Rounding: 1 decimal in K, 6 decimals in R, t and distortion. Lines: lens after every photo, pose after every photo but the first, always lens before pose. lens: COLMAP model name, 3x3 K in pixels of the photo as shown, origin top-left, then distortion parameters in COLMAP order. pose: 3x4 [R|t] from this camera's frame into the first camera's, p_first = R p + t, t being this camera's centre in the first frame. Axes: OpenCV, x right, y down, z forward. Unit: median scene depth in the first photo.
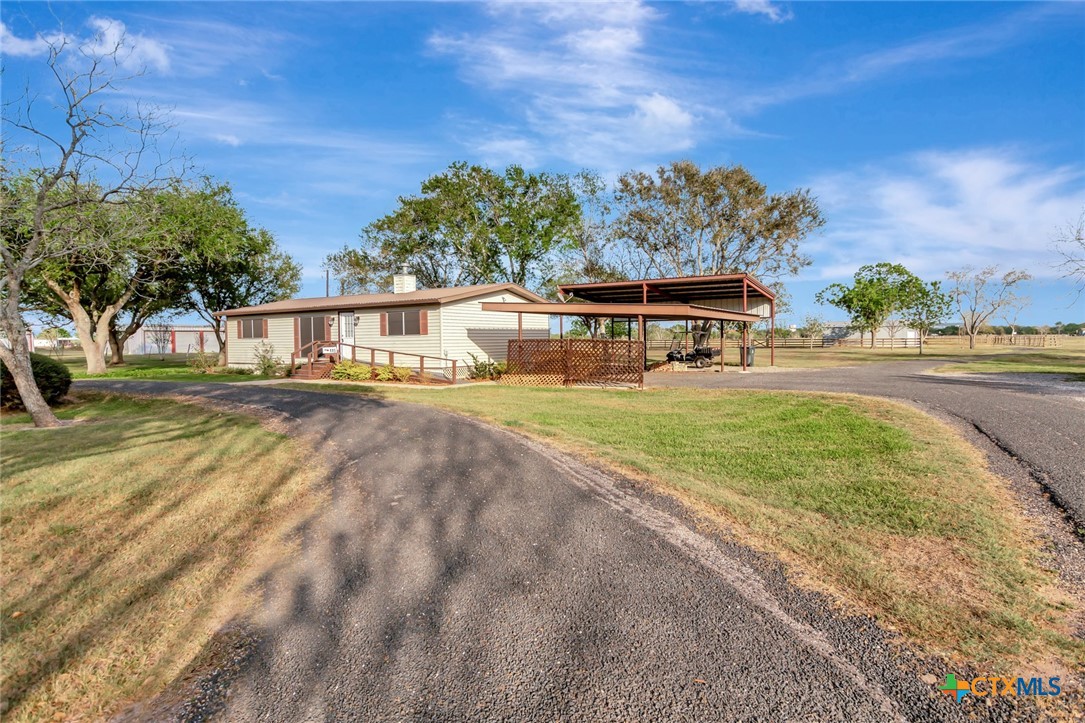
lens RADIAL K [[609.9, 0, 542.5], [0, 609.9, 361.5], [0, 0, 1]] dist [-0.000228, -0.000064]
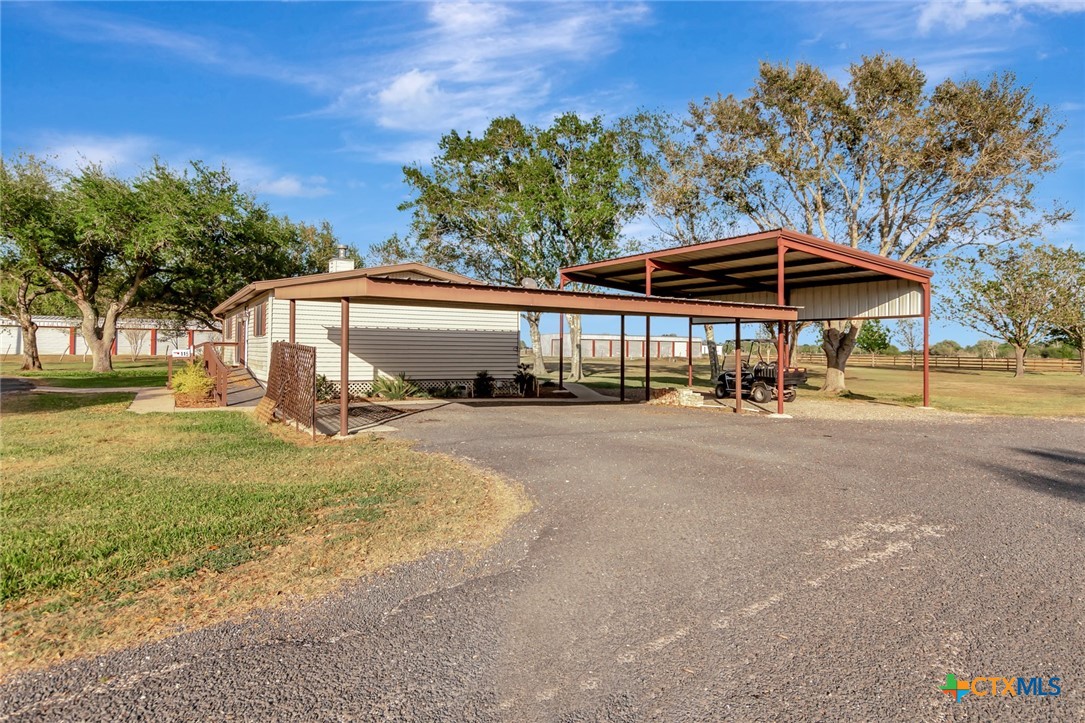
lens RADIAL K [[609.9, 0, 542.5], [0, 609.9, 361.5], [0, 0, 1]] dist [-0.000228, -0.000064]
pose [[0.924843, 0.029747, -0.379185, 0.279744], [-0.034418, 0.999392, -0.005546, -0.015495], [0.378789, 0.018180, 0.925304, 0.349410]]
